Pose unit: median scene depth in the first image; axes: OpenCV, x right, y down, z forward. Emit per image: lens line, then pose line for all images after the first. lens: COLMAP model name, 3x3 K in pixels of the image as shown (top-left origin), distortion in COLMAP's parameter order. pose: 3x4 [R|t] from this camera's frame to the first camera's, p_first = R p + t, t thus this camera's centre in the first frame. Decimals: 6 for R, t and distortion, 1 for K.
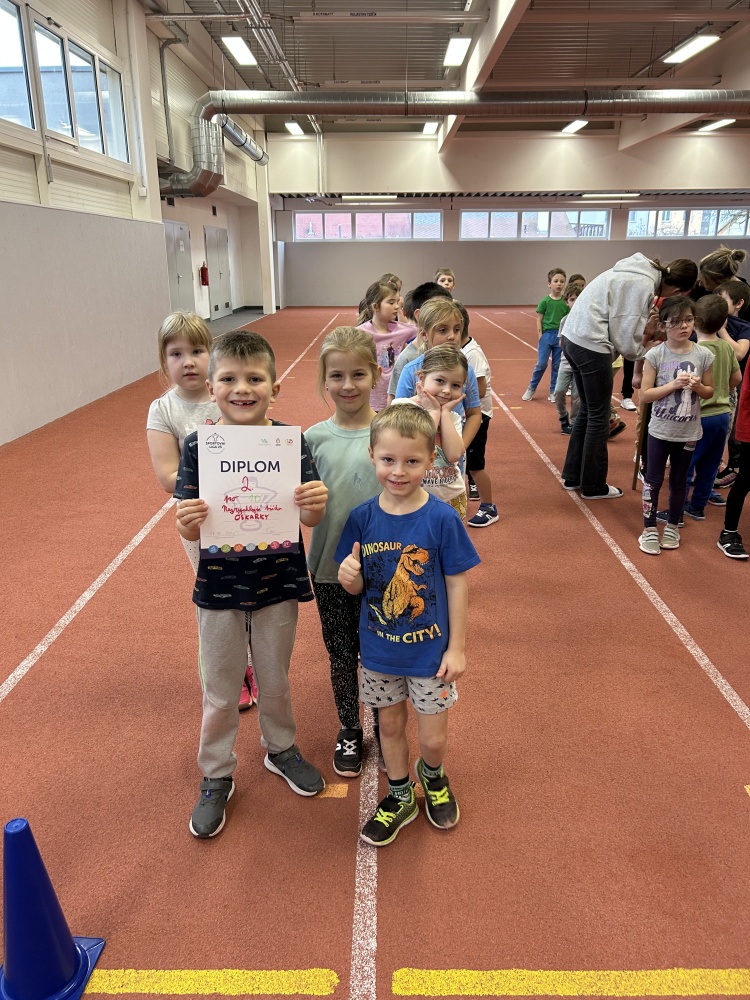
lens RADIAL K [[797.5, 0, 373.0], [0, 797.5, 499.7], [0, 0, 1]] dist [0.000926, 0.245987]
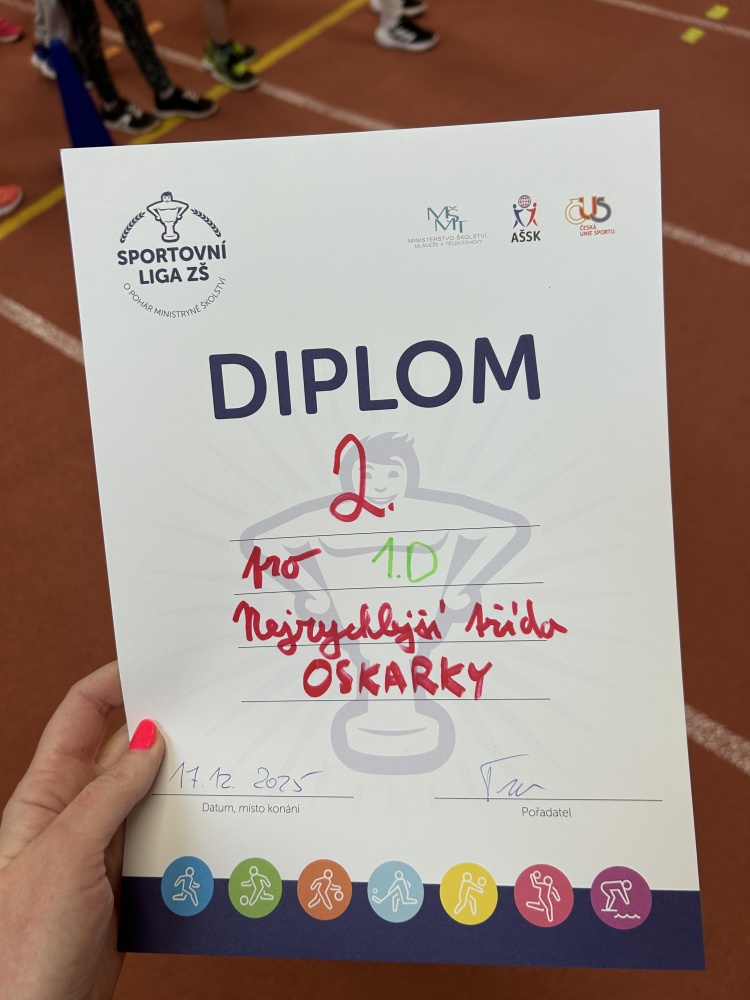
lens RADIAL K [[744.4, 0, 374.8], [0, 744.4, 507.5], [0, 0, 1]] dist [0.037719, -0.044086]
pose [[0.980589, -0.006540, -0.195963, -0.121629], [0.058644, 0.963474, 0.261300, -0.057414], [0.187097, -0.267721, 0.945156, 0.839338]]
